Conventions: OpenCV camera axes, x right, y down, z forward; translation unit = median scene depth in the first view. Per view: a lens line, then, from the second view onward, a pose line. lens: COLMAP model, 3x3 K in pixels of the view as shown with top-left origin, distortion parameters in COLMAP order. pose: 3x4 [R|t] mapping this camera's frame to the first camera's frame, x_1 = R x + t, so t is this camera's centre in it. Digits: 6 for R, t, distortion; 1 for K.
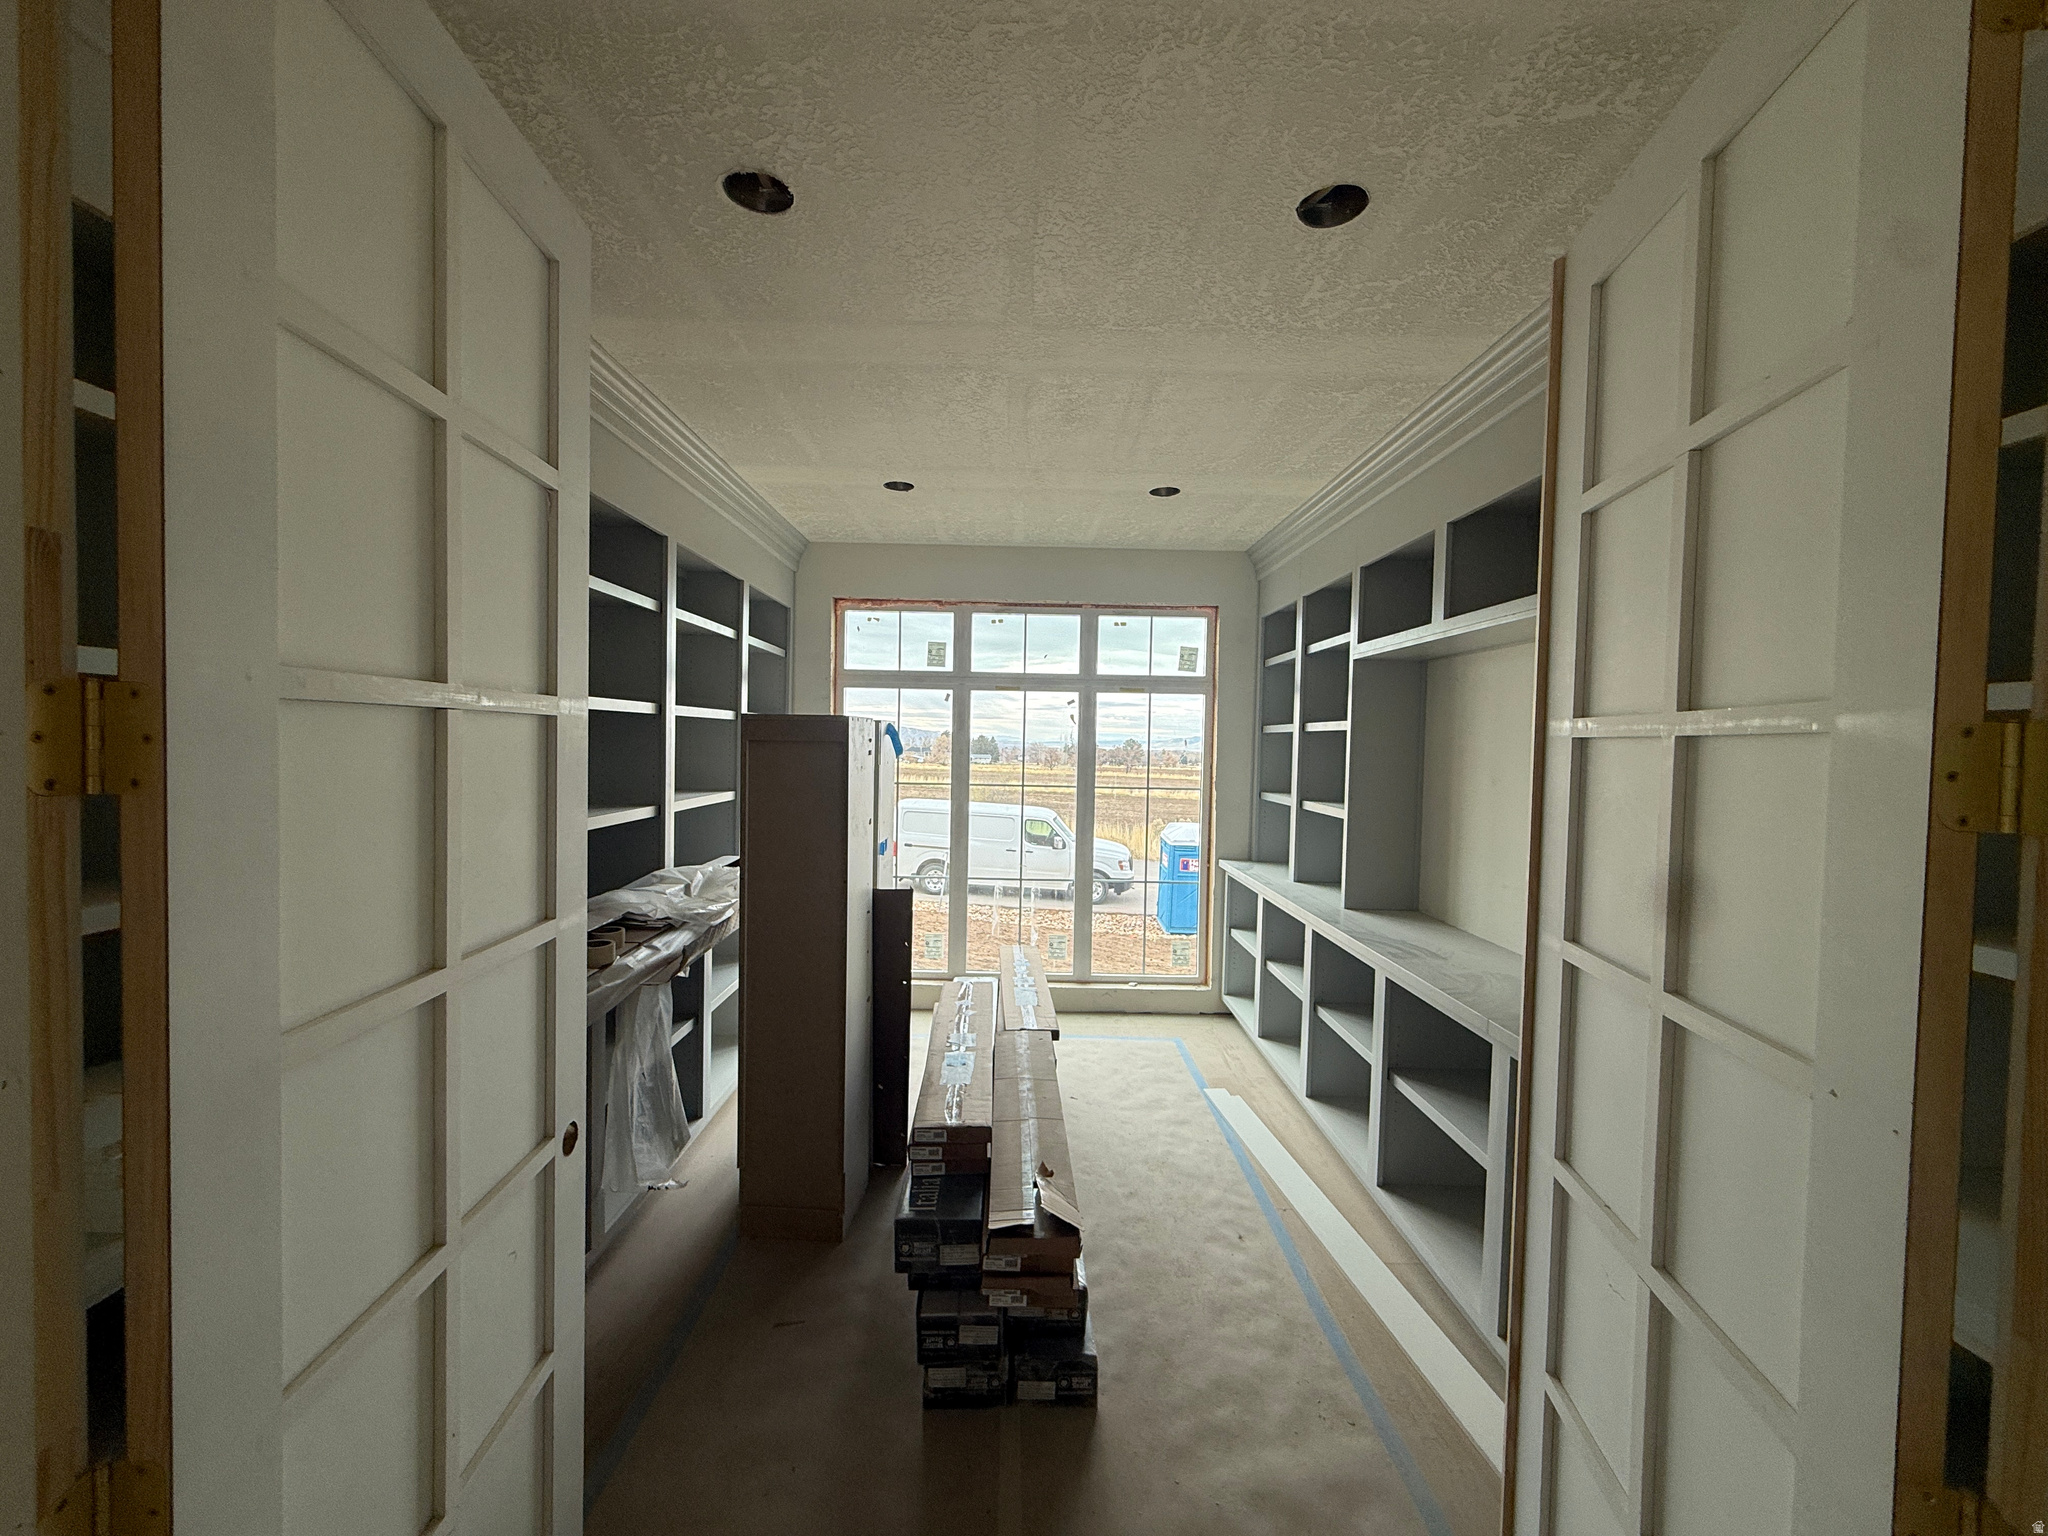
lens RADIAL K [[811.2, 0, 1028.1], [0, 811.2, 768.0], [0, 0, 1]] dist [-0.000482, -0.000409]
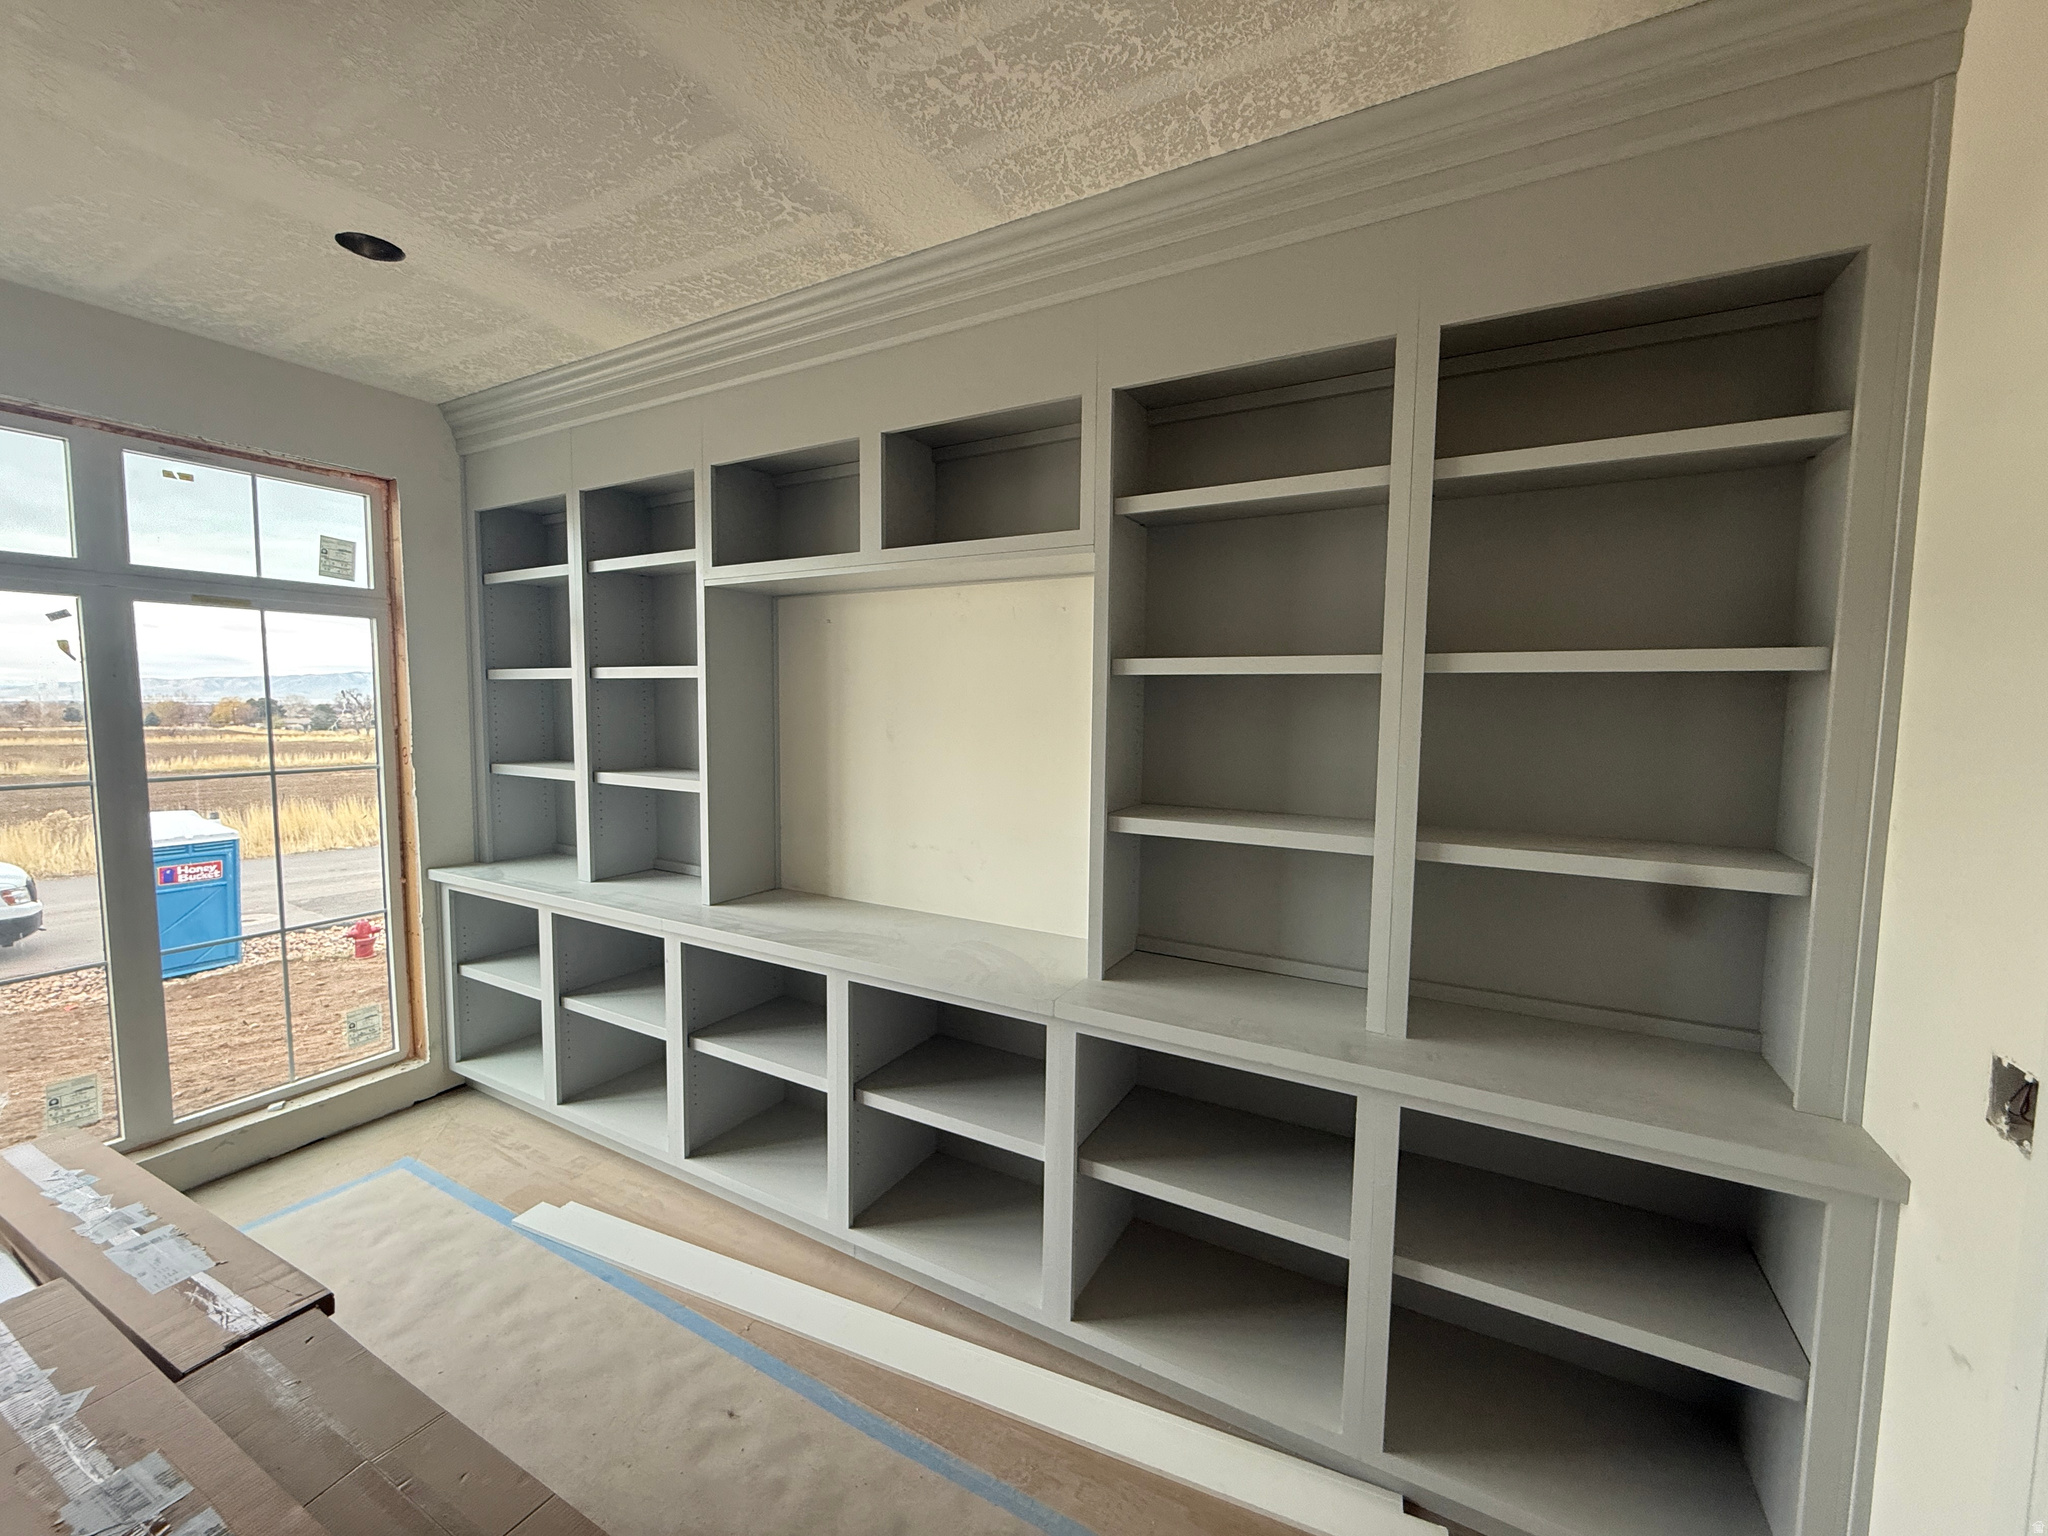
lens RADIAL K [[811.2, 0, 1053.7], [0, 811.2, 767.6], [0, 0, 1]] dist [-0.000482, -0.000409]
pose [[0.496749, -0.082326, 0.863981, -0.084833], [0.029863, 0.996523, 0.077785, -0.008080], [-0.867380, -0.012838, 0.497480, 0.237574]]
